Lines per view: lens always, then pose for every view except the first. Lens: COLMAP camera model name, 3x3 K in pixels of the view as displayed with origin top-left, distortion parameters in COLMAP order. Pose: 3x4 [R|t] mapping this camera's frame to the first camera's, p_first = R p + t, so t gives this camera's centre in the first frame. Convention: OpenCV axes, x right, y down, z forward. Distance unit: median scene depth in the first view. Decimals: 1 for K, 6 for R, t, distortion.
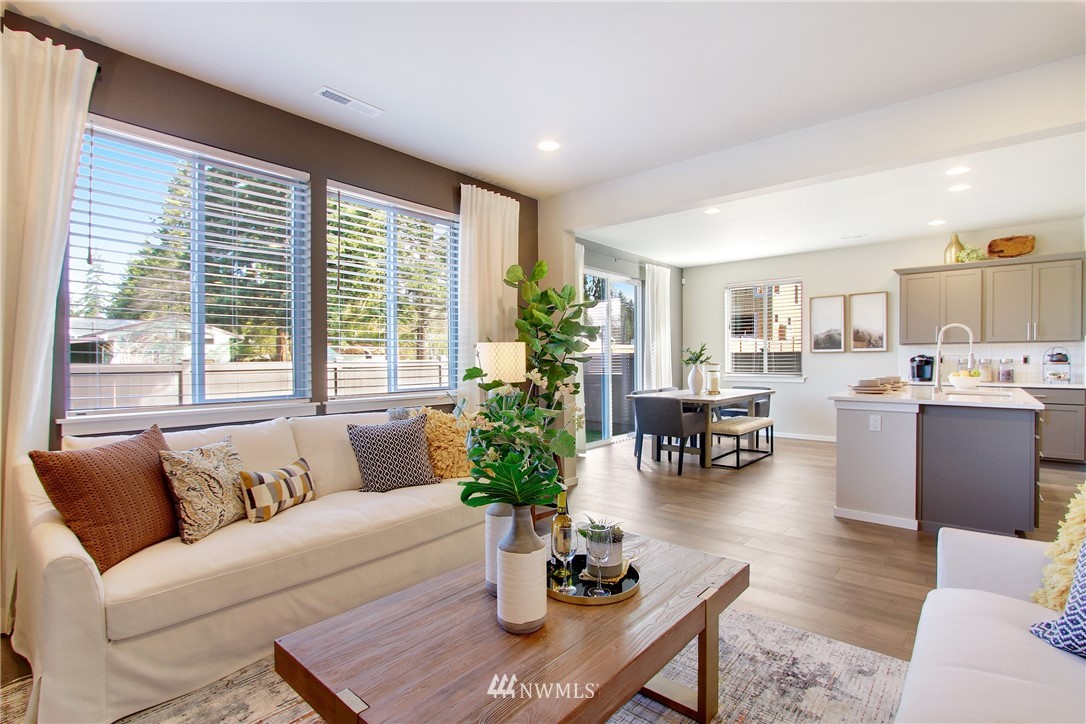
lens RADIAL K [[519.5, 0, 547.2], [0, 519.5, 362.5], [0, 0, 1]] dist [0.001903, 0.001324]
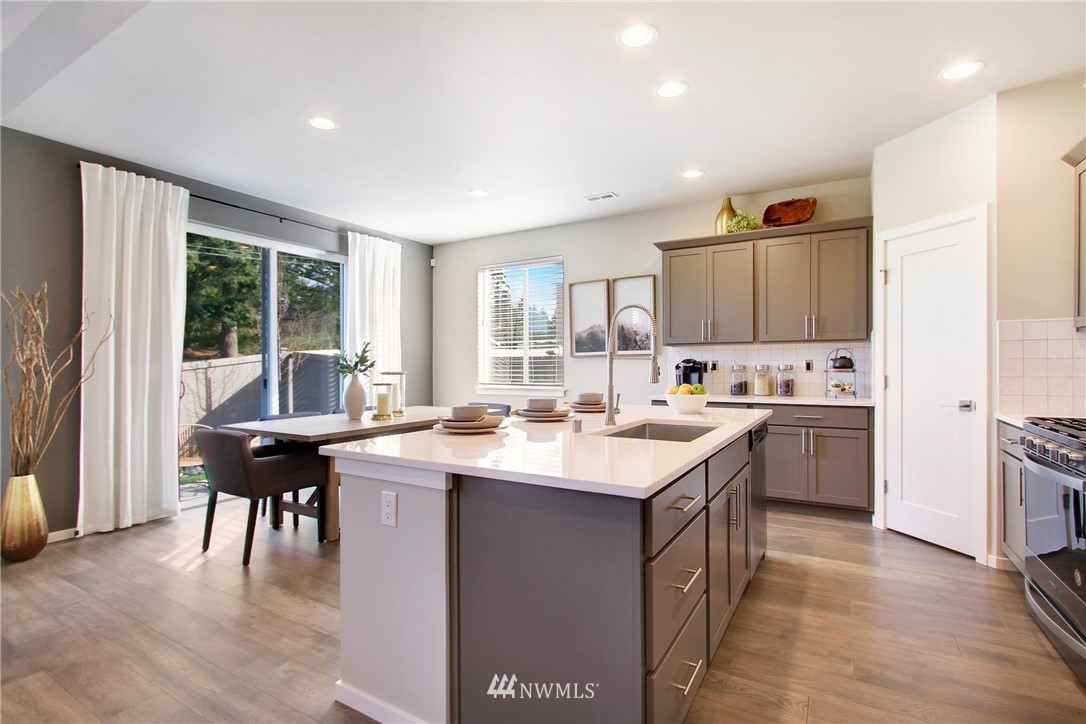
lens RADIAL K [[519.5, 0, 538.4], [0, 519.5, 361.8], [0, 0, 1]] dist [0.001903, 0.001324]
pose [[0.988163, -0.001771, 0.153400, 0.412033], [0.003622, 0.999924, -0.011786, -0.003337], [-0.153368, 0.012203, 0.988094, 0.317997]]
